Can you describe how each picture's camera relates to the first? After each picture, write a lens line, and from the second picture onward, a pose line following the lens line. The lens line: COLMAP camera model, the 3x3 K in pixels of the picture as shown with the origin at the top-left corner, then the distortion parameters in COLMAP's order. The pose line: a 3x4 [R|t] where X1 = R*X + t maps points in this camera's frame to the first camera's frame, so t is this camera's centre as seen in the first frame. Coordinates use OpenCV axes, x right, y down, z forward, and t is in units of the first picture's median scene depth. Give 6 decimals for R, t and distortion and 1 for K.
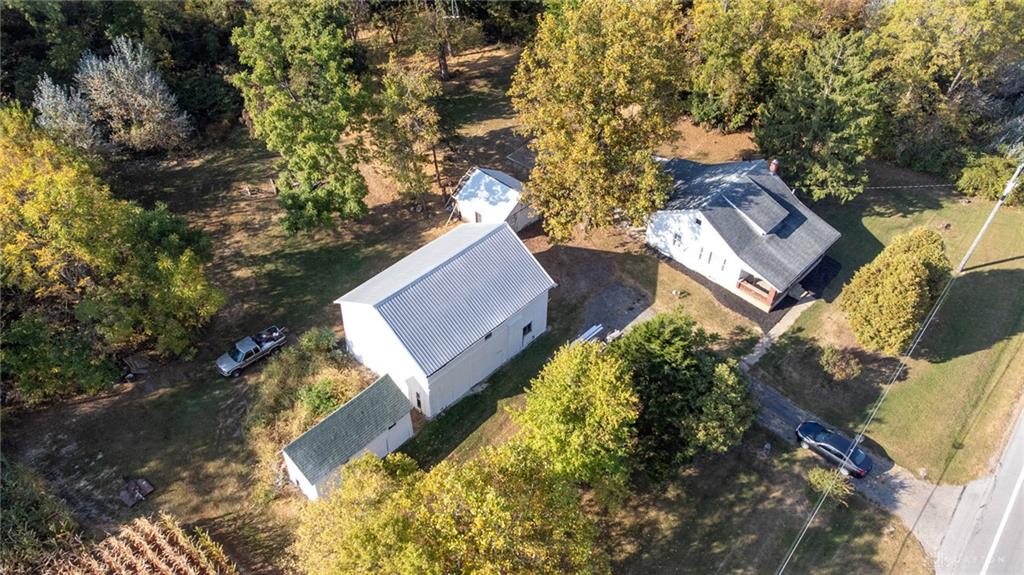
lens RADIAL K [[764.0, 0, 512.0], [0, 764.0, 287.5], [0, 0, 1]] dist [0.032313, 0.053826]
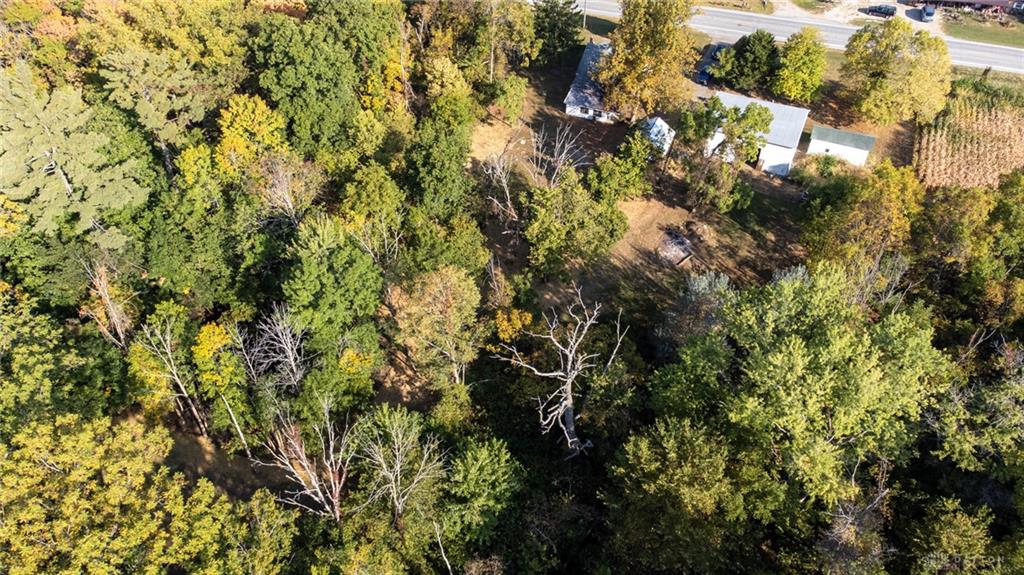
lens RADIAL K [[764.0, 0, 512.0], [0, 764.0, 287.5], [0, 0, 1]] dist [0.032313, 0.053826]
pose [[-0.332752, -0.675886, 0.657613, -1.307124], [0.648875, 0.341915, 0.679746, -1.418712], [-0.684279, 0.652896, 0.324793, 0.958567]]
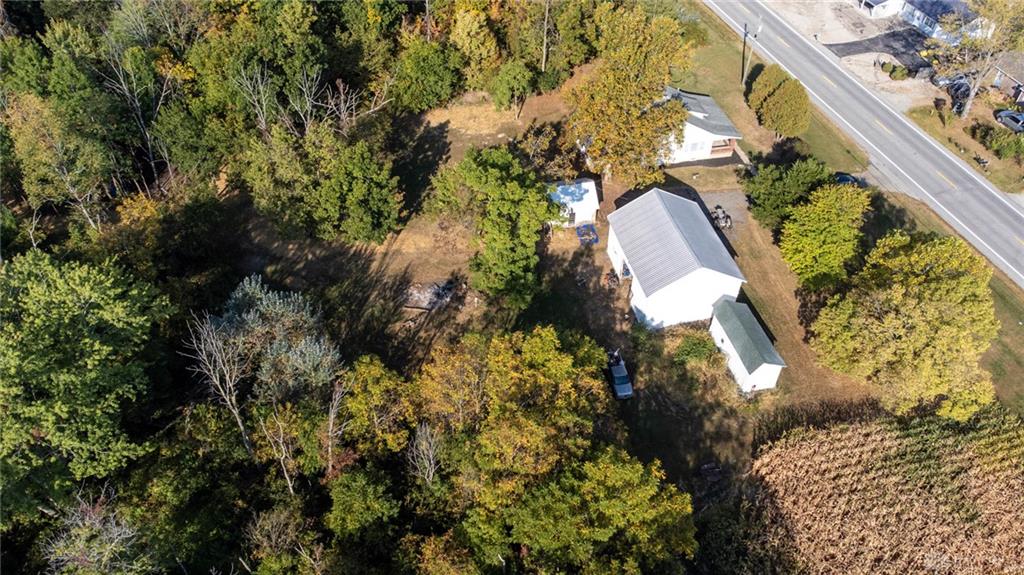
lens RADIAL K [[764.0, 0, 512.0], [0, 764.0, 287.5], [0, 0, 1]] dist [0.032313, 0.053826]
pose [[0.551958, -0.597488, 0.581678, -1.002892], [0.573148, 0.778504, 0.255800, -0.419718], [-0.605676, 0.192197, 0.772151, 0.088392]]
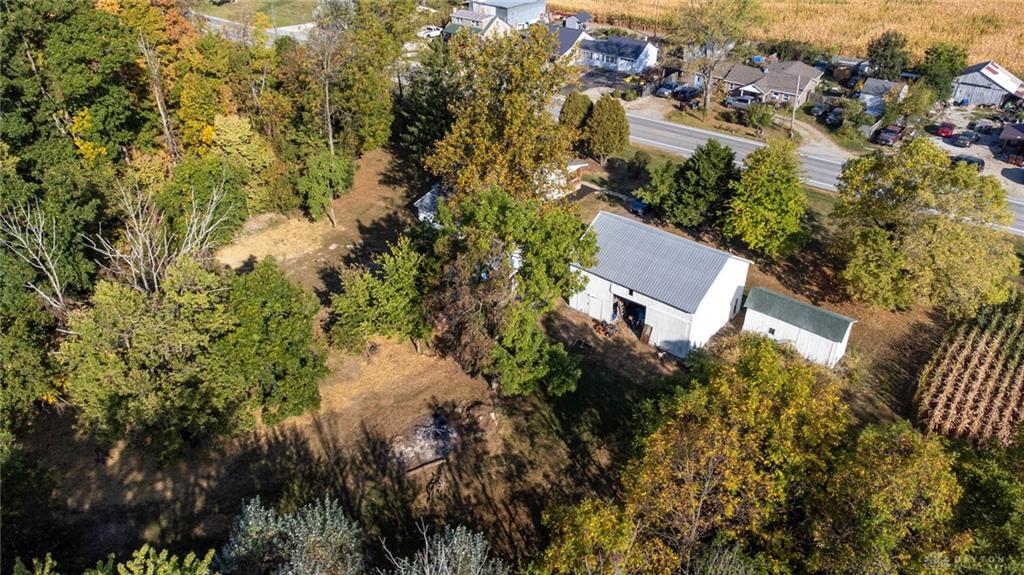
lens RADIAL K [[764.0, 0, 512.0], [0, 764.0, 287.5], [0, 0, 1]] dist [0.032313, 0.053826]
pose [[-0.065598, -0.550264, 0.832410, -0.976224], [0.680808, 0.585202, 0.440498, -0.585588], [-0.729518, 0.595608, 0.336236, 0.707413]]
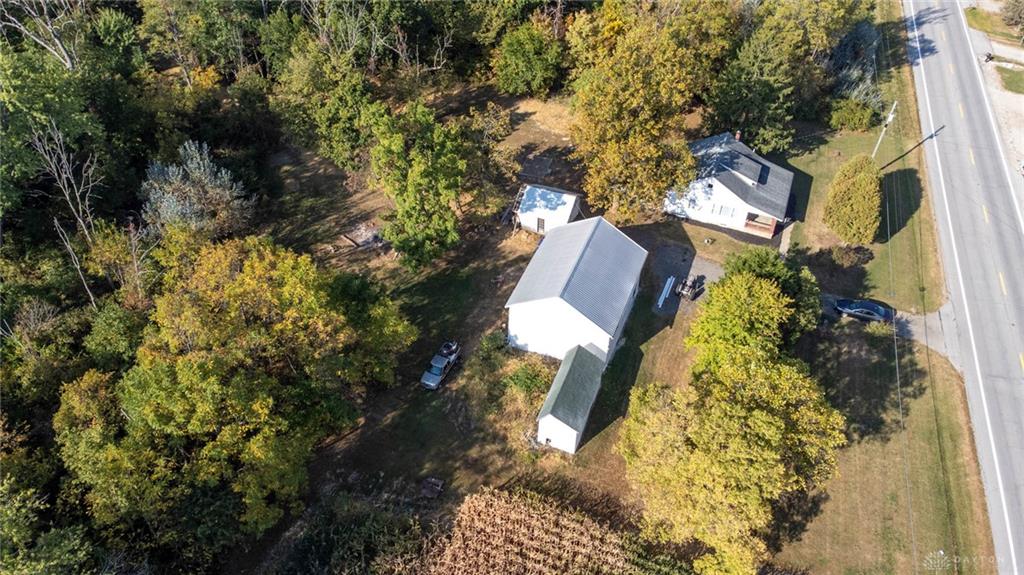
lens RADIAL K [[764.0, 0, 512.0], [0, 764.0, 287.5], [0, 0, 1]] dist [0.032313, 0.053826]
pose [[0.925853, -0.253384, 0.280343, -0.500307], [0.255961, 0.966281, 0.028028, -0.039517], [-0.277992, 0.045807, 0.959491, -0.190665]]
